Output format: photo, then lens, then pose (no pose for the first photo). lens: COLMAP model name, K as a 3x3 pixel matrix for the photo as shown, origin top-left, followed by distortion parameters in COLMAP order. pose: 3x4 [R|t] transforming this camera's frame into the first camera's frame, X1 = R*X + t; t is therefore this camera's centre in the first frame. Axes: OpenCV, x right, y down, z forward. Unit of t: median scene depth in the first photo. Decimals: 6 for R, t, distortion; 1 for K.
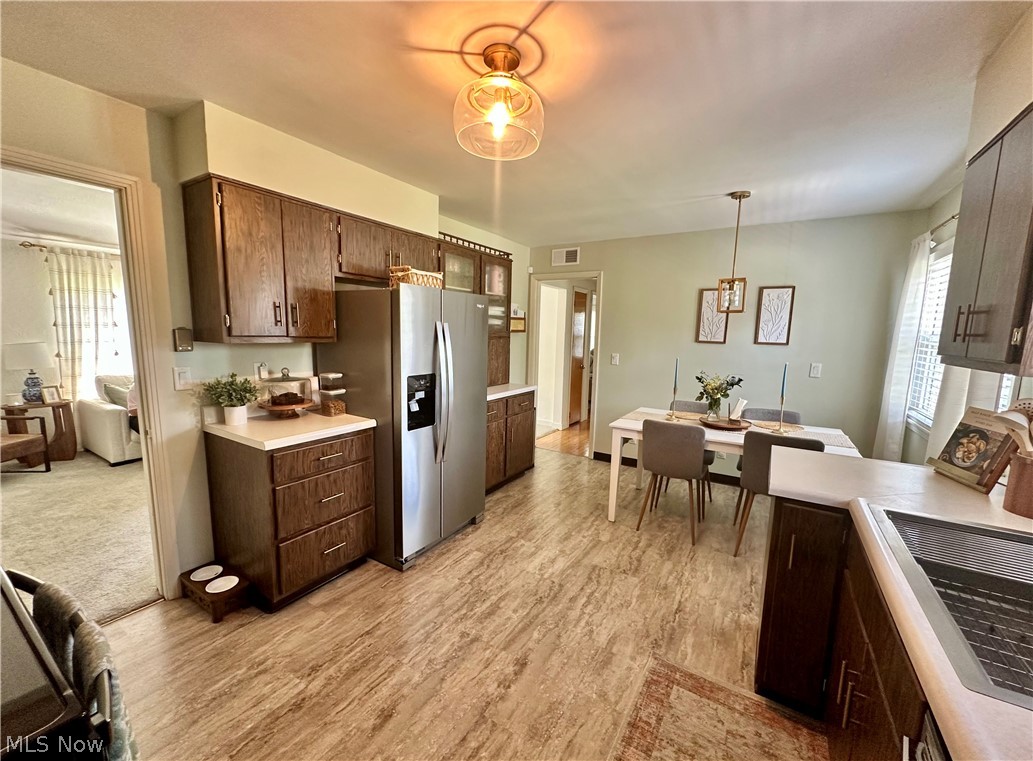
lens RADIAL K [[410.9, 0, 516.3], [0, 410.9, 382.7], [0, 0, 1]] dist [-0.006677, 0.001625]
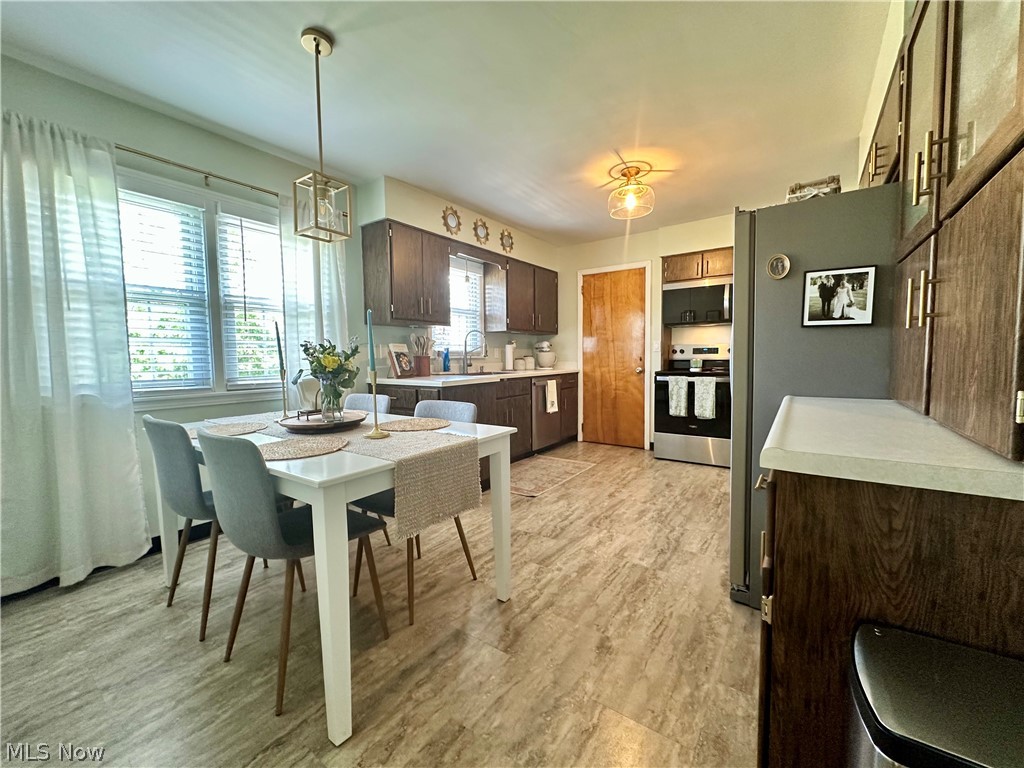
lens RADIAL K [[407.3, 0, 515.5], [0, 407.3, 383.4], [0, 0, 1]] dist [-0.006677, 0.001625]
pose [[-0.998451, -0.015262, 0.053497, 0.240398], [-0.004654, 0.981179, 0.193045, -0.086819], [-0.055437, 0.192497, -0.979730, 1.884154]]
